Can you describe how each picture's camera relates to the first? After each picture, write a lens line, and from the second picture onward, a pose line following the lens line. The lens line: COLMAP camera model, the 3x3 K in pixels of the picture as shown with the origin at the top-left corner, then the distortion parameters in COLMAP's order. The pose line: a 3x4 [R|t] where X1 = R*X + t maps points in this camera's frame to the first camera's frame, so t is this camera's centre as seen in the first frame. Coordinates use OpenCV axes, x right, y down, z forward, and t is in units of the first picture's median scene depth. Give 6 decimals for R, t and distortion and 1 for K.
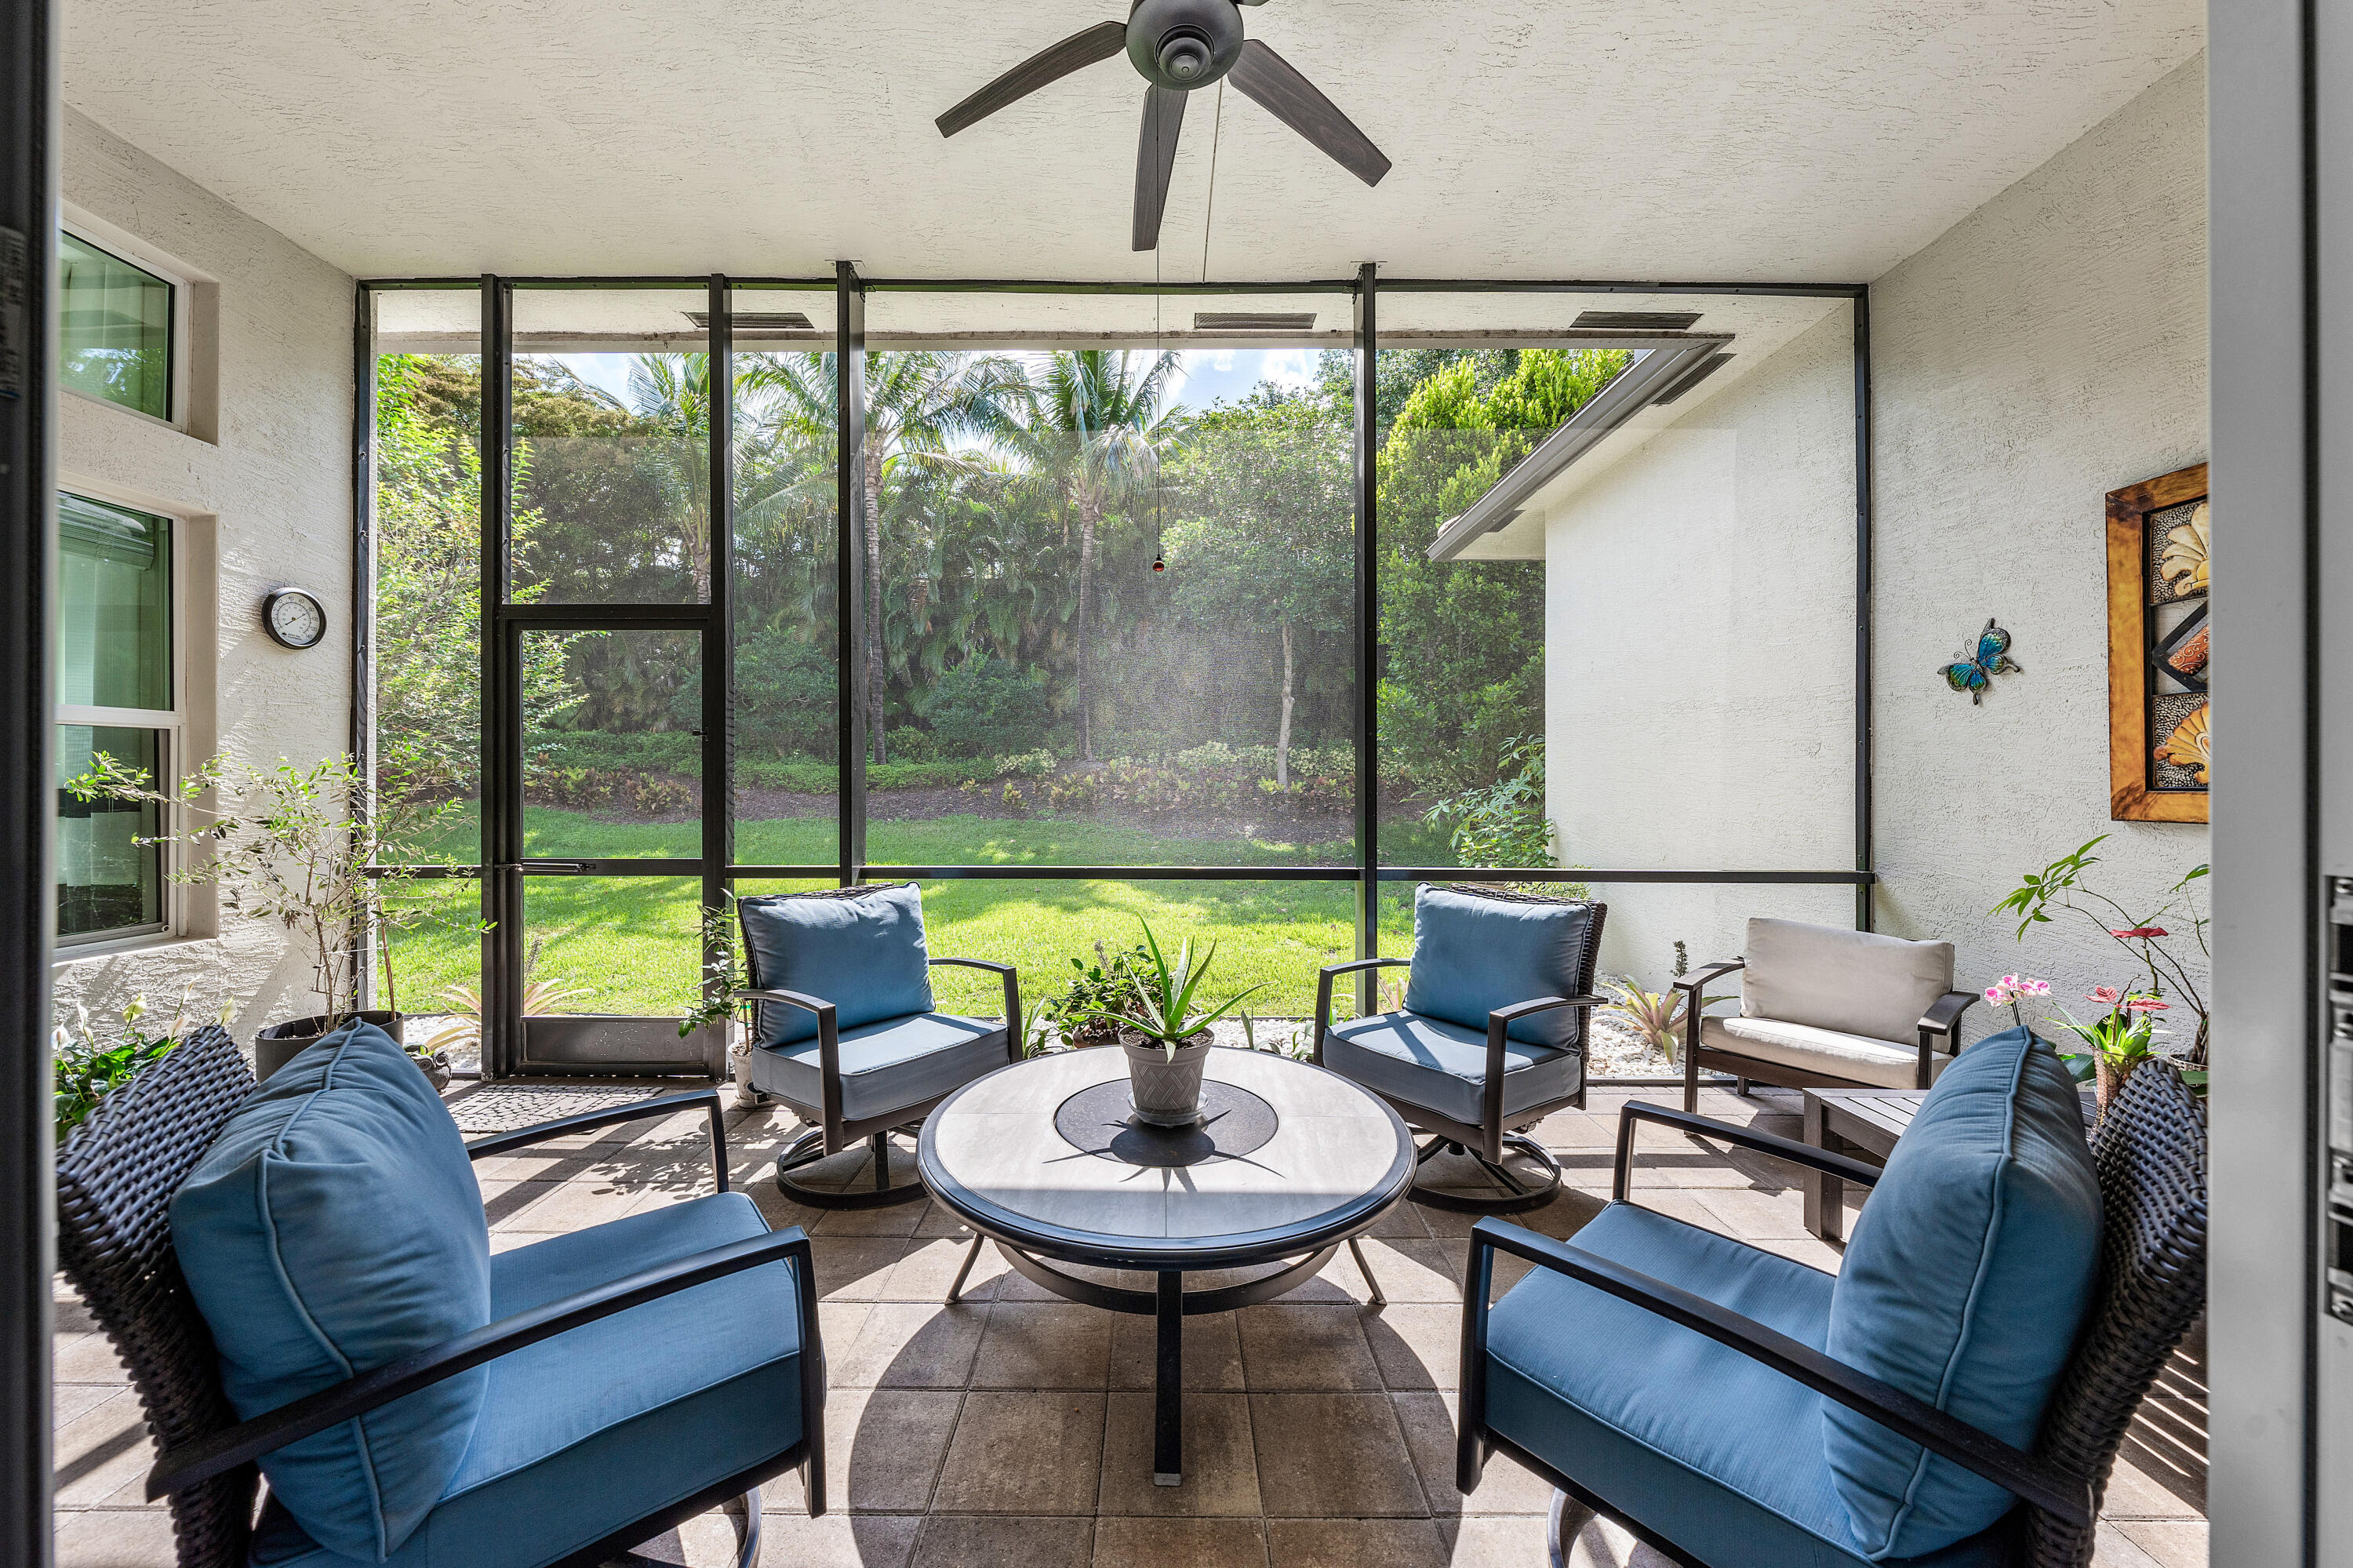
lens RADIAL K [[825.4, 0, 1170.4], [0, 825.4, 777.4], [0, 0, 1]] dist [0.000665, 0.000031]
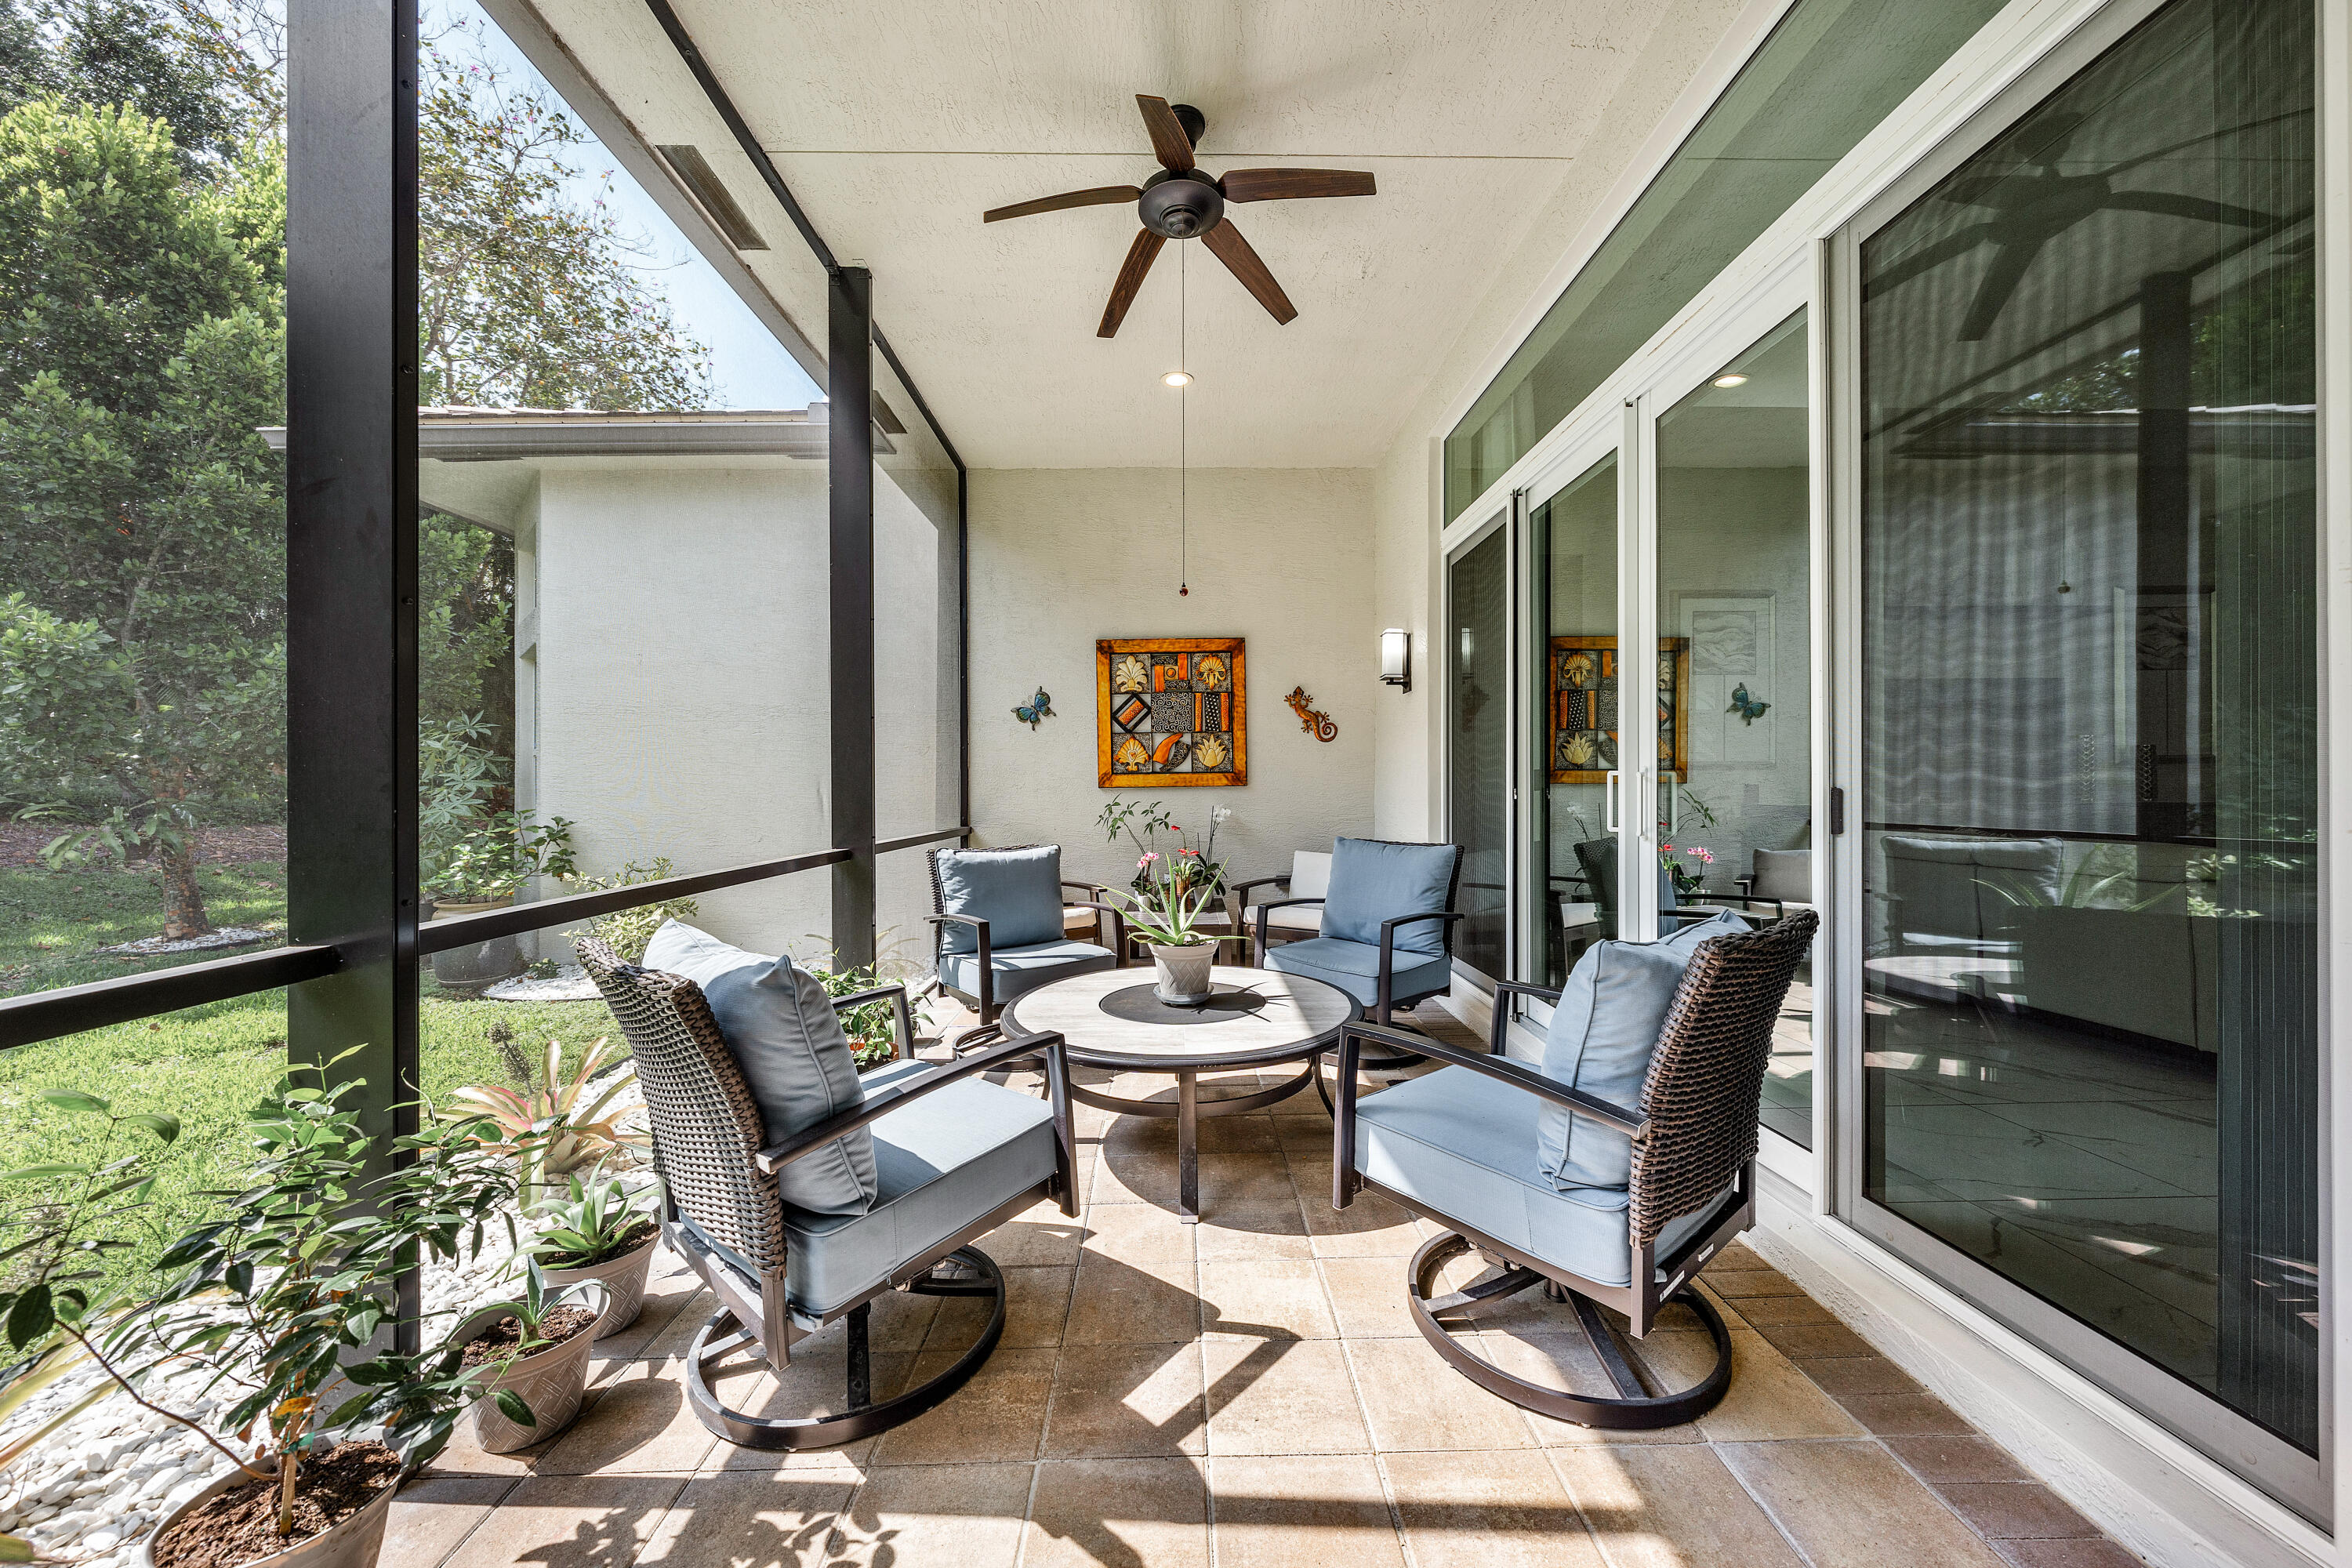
lens RADIAL K [[825.0, 0, 1170.4], [0, 825.0, 785.2], [0, 0, 1]] dist [0.000665, 0.000031]
pose [[0.003866, 0.005052, 0.999980, -0.930078], [0.001297, 0.999986, -0.005057, 0.048136], [-0.999992, 0.001316, 0.003859, 0.704971]]
